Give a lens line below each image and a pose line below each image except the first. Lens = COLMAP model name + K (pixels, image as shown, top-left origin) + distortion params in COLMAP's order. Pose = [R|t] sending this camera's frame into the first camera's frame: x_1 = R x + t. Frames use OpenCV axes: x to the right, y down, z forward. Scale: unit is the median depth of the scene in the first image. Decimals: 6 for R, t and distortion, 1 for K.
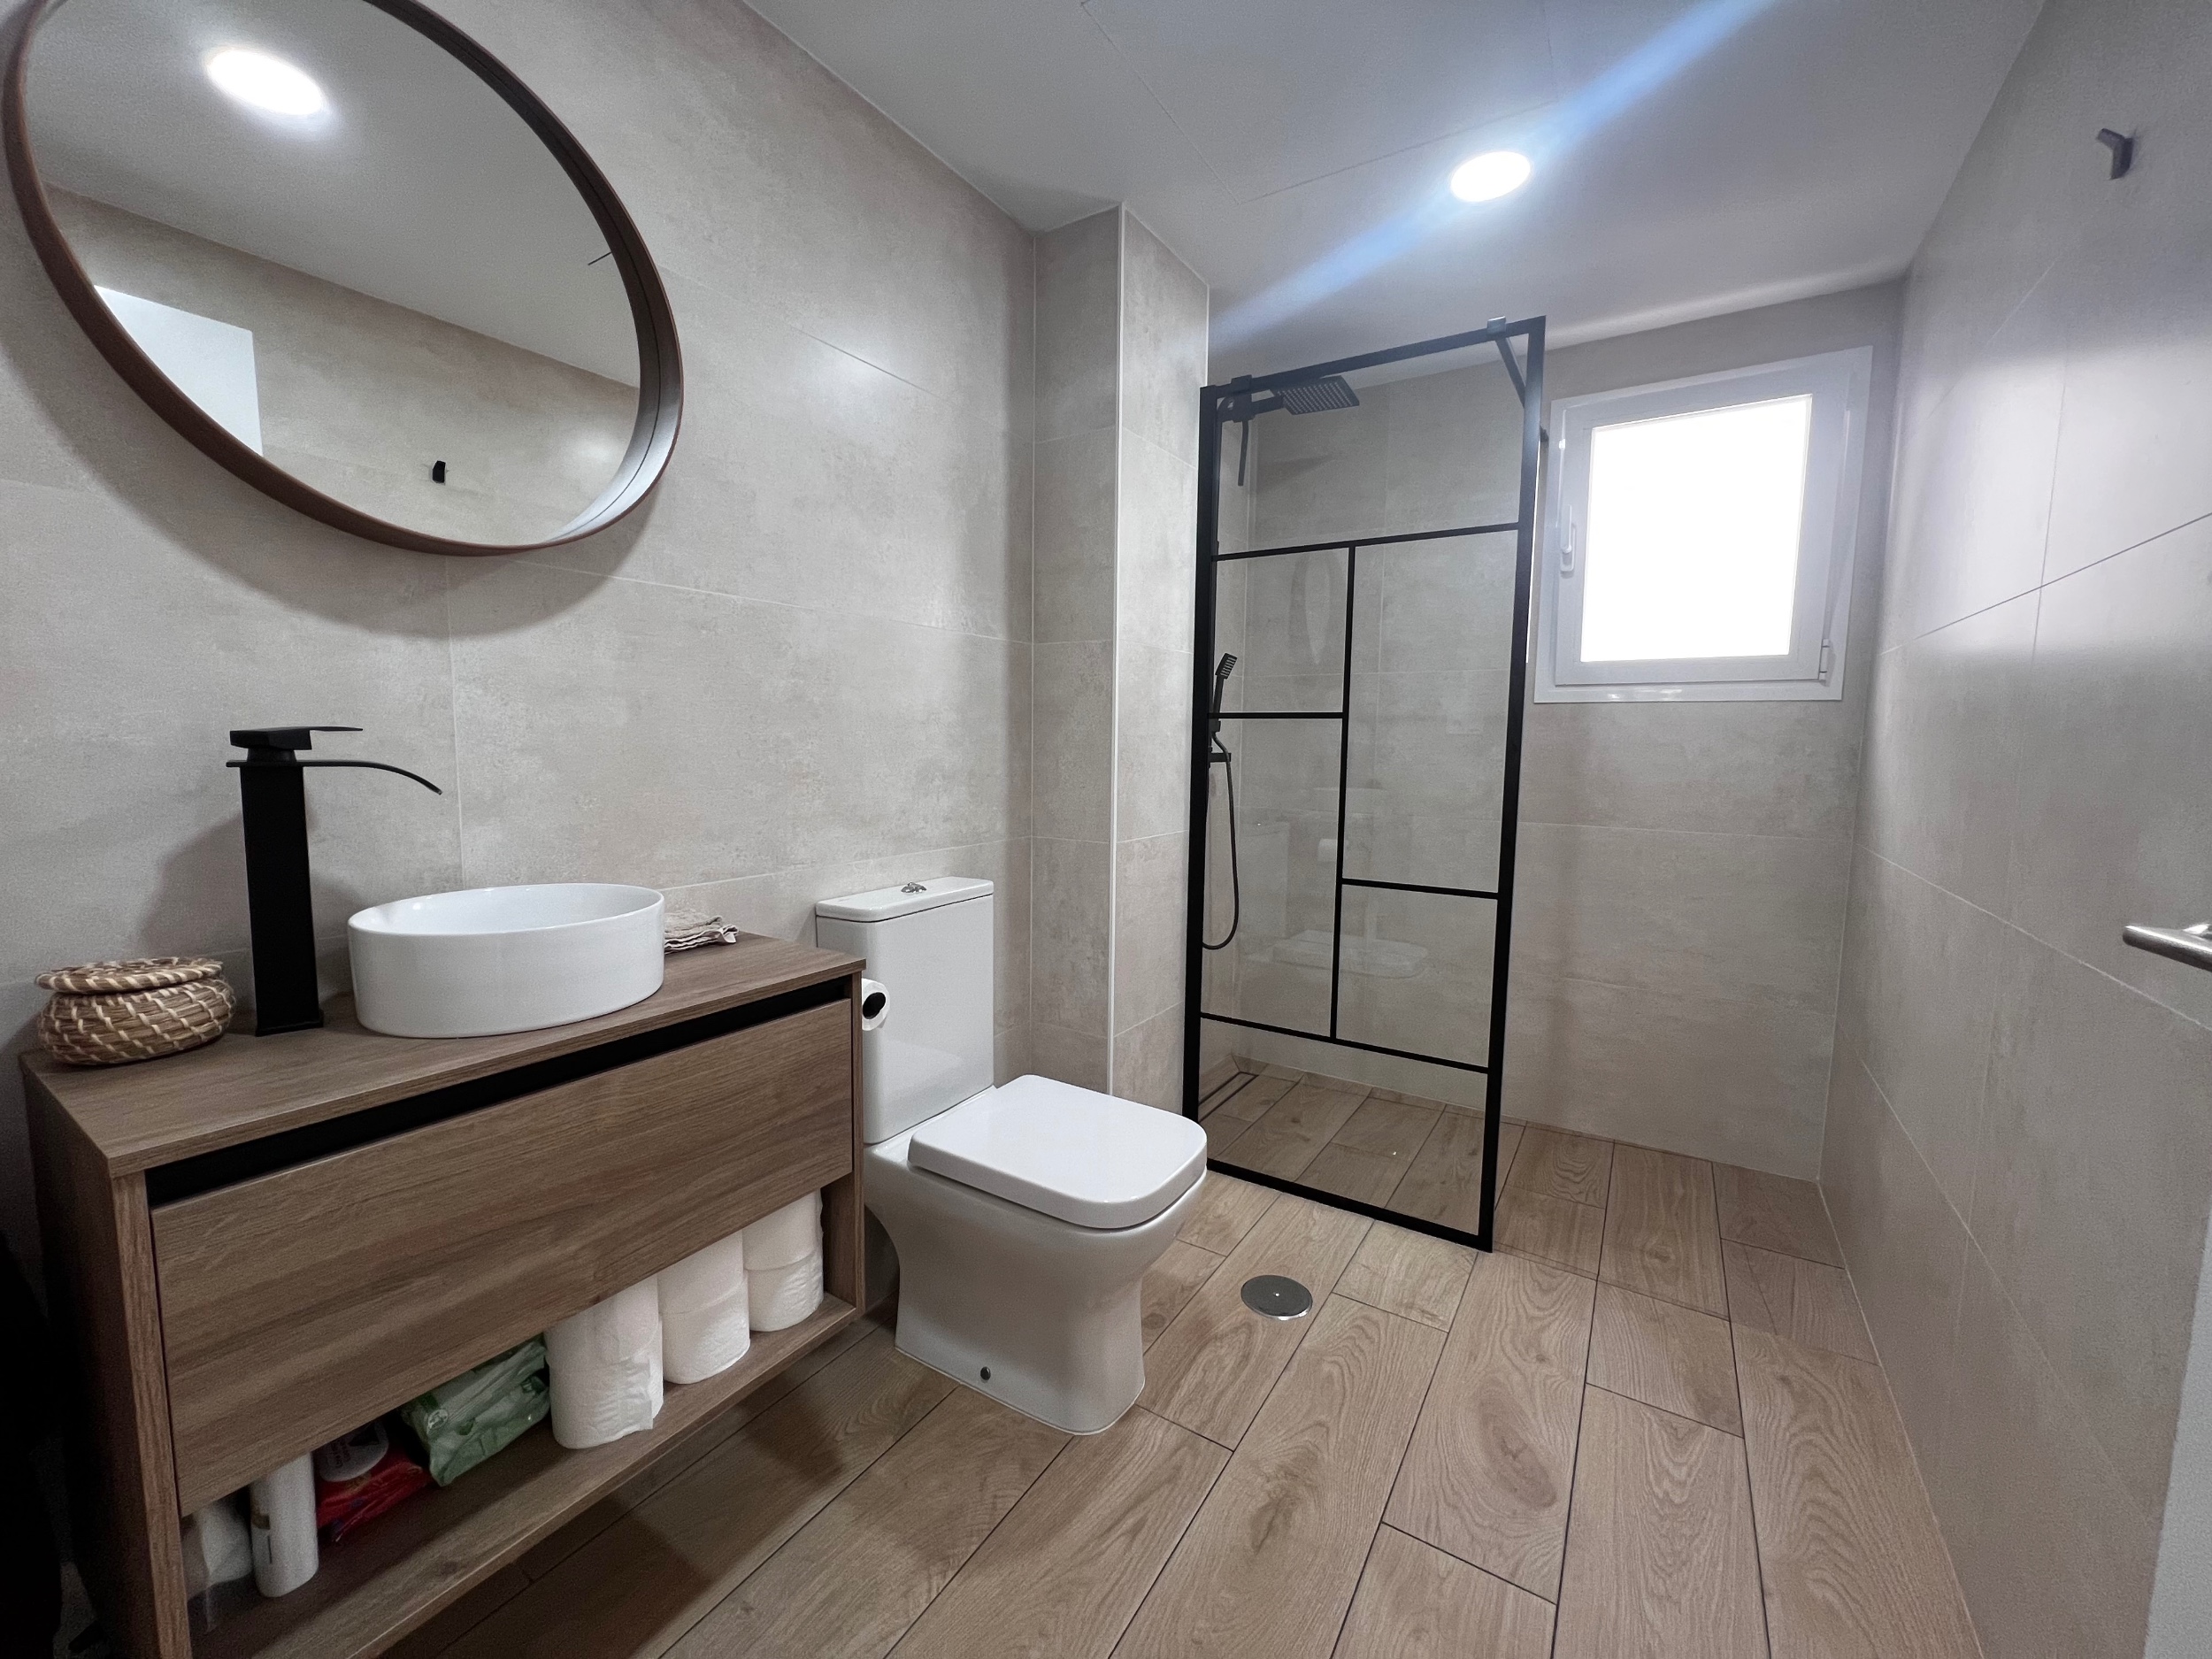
lens RADIAL K [[889.3, 0, 1103.8], [0, 889.3, 827.3], [0, 0, 1]] dist [-0.000759, -0.000458]
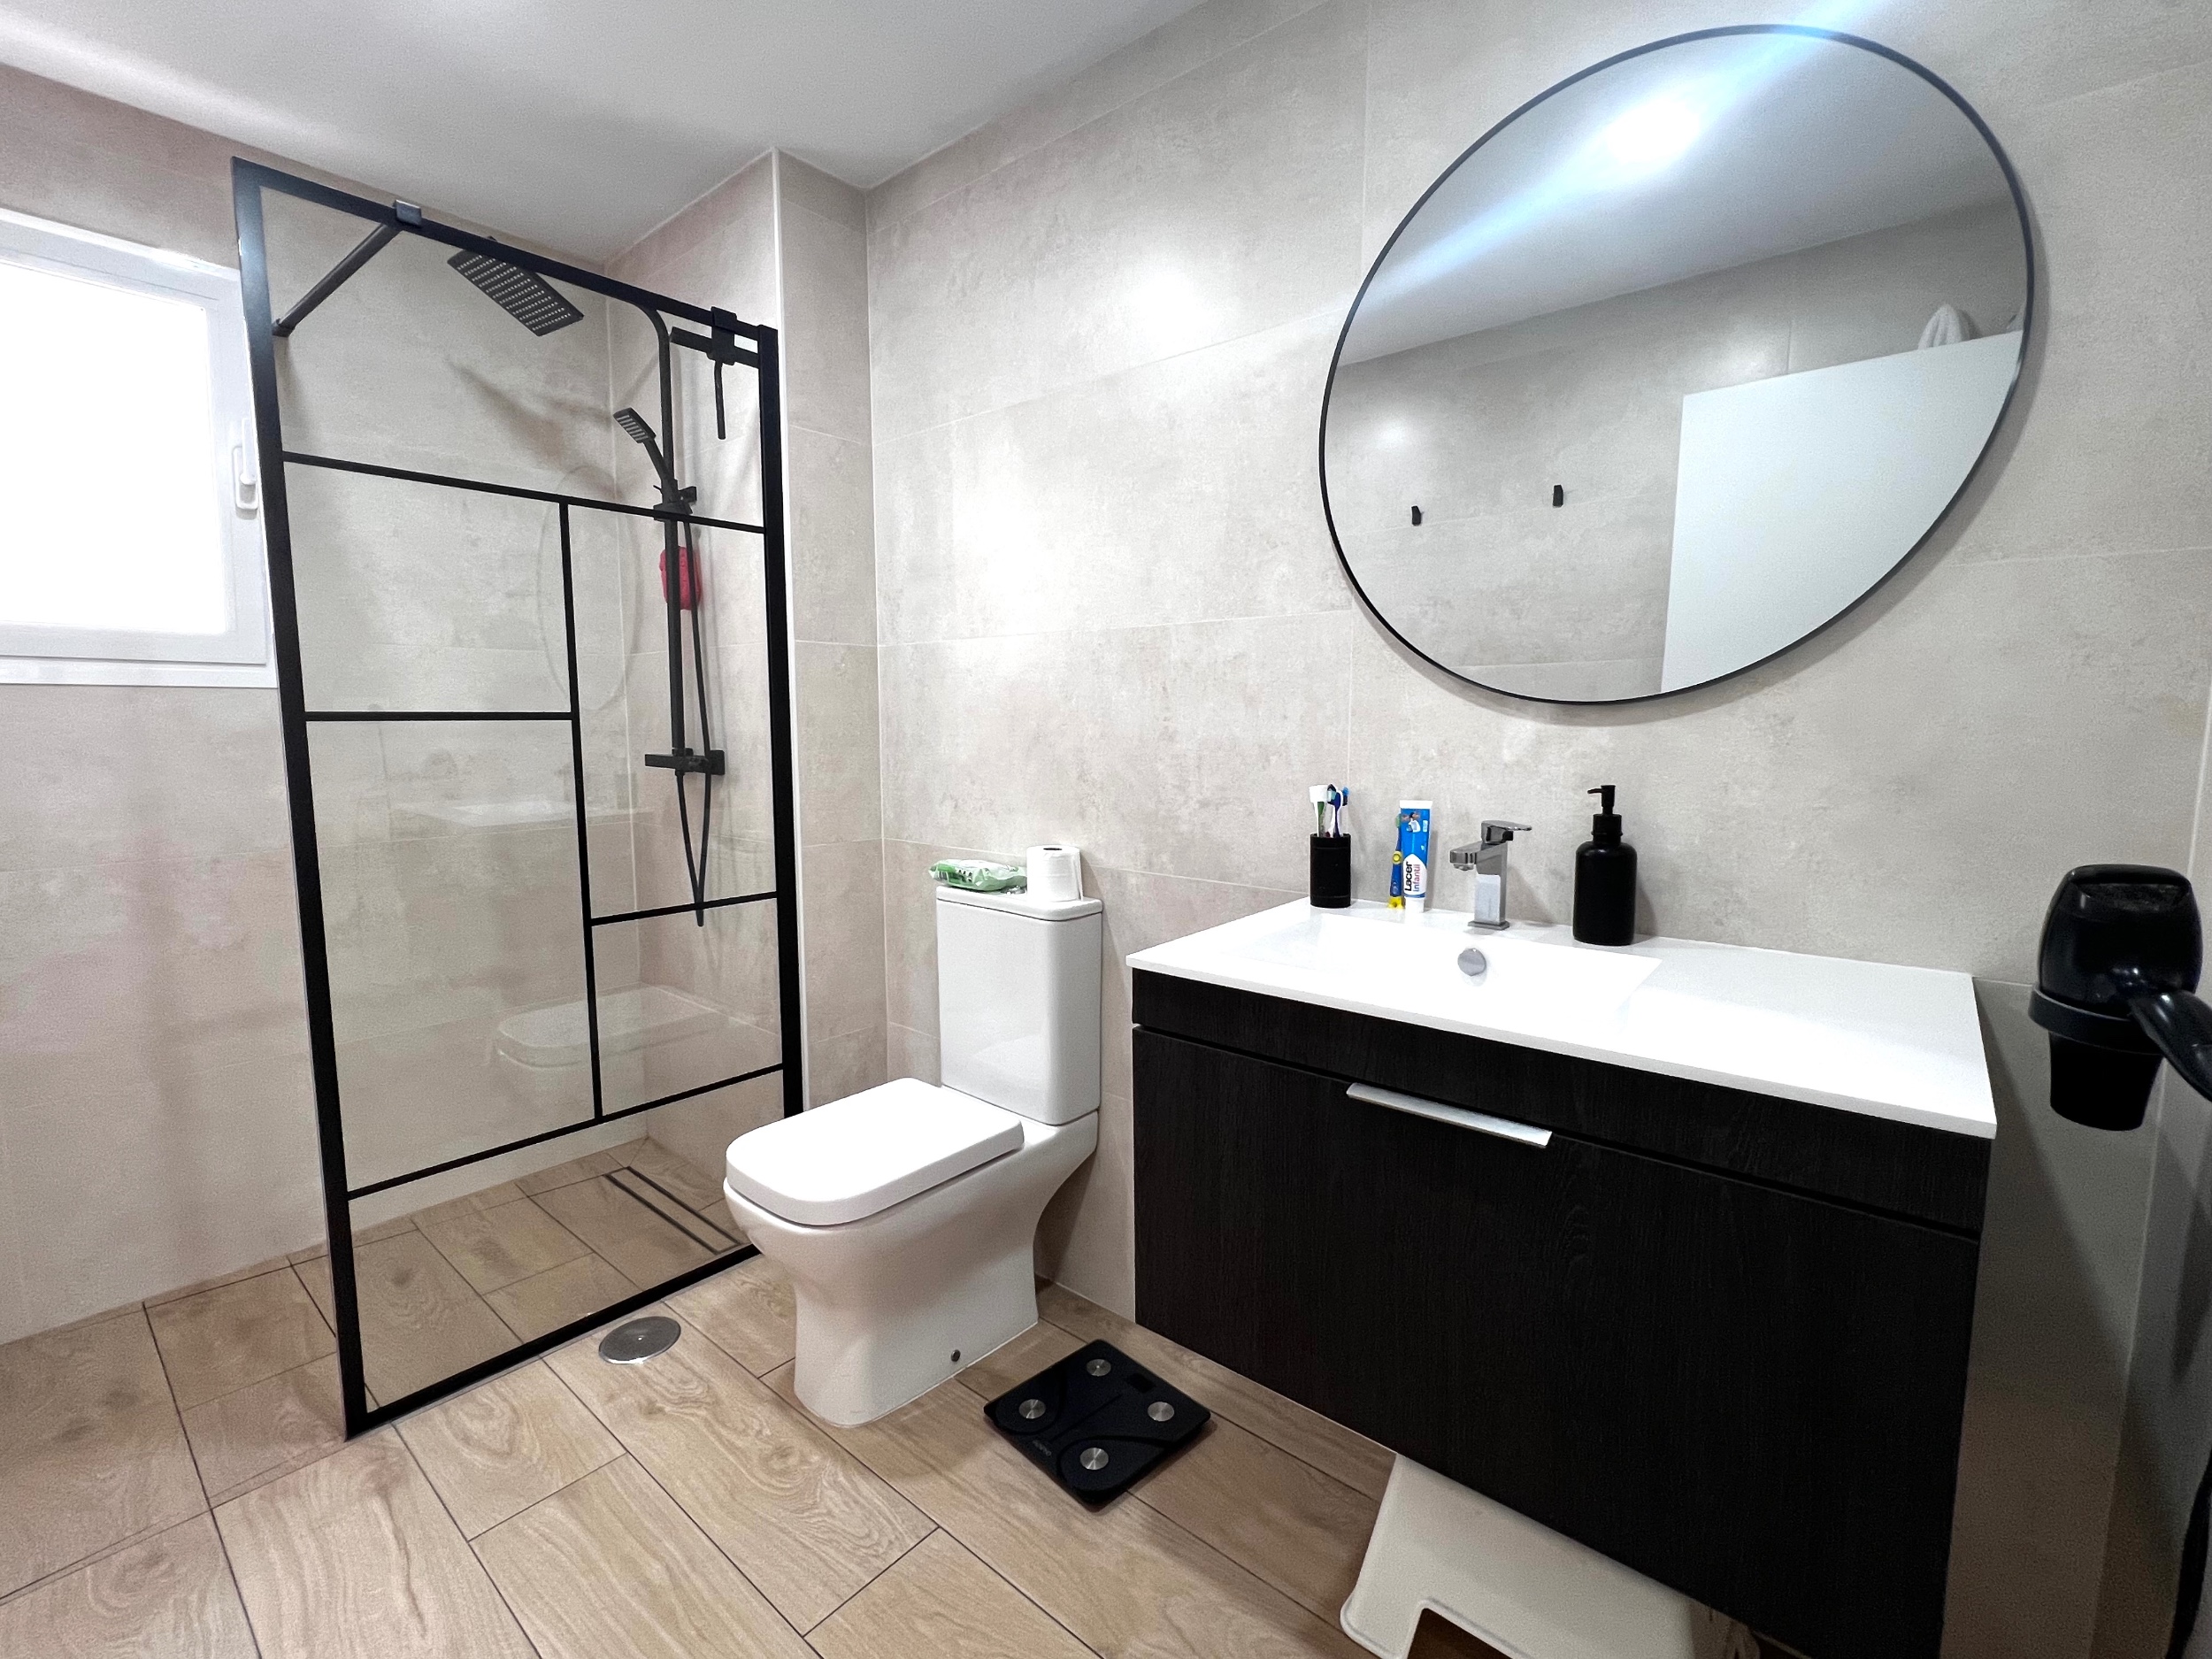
lens RADIAL K [[967.4, 0, 1107.2], [0, 967.4, 827.4], [0, 0, 1]] dist [-0.000078, -0.000003]
pose [[0.130473, -0.119736, 0.984195, -0.526641], [0.100227, 0.989188, 0.107057, -0.071514], [-0.986373, 0.084675, 0.141063, 0.416756]]
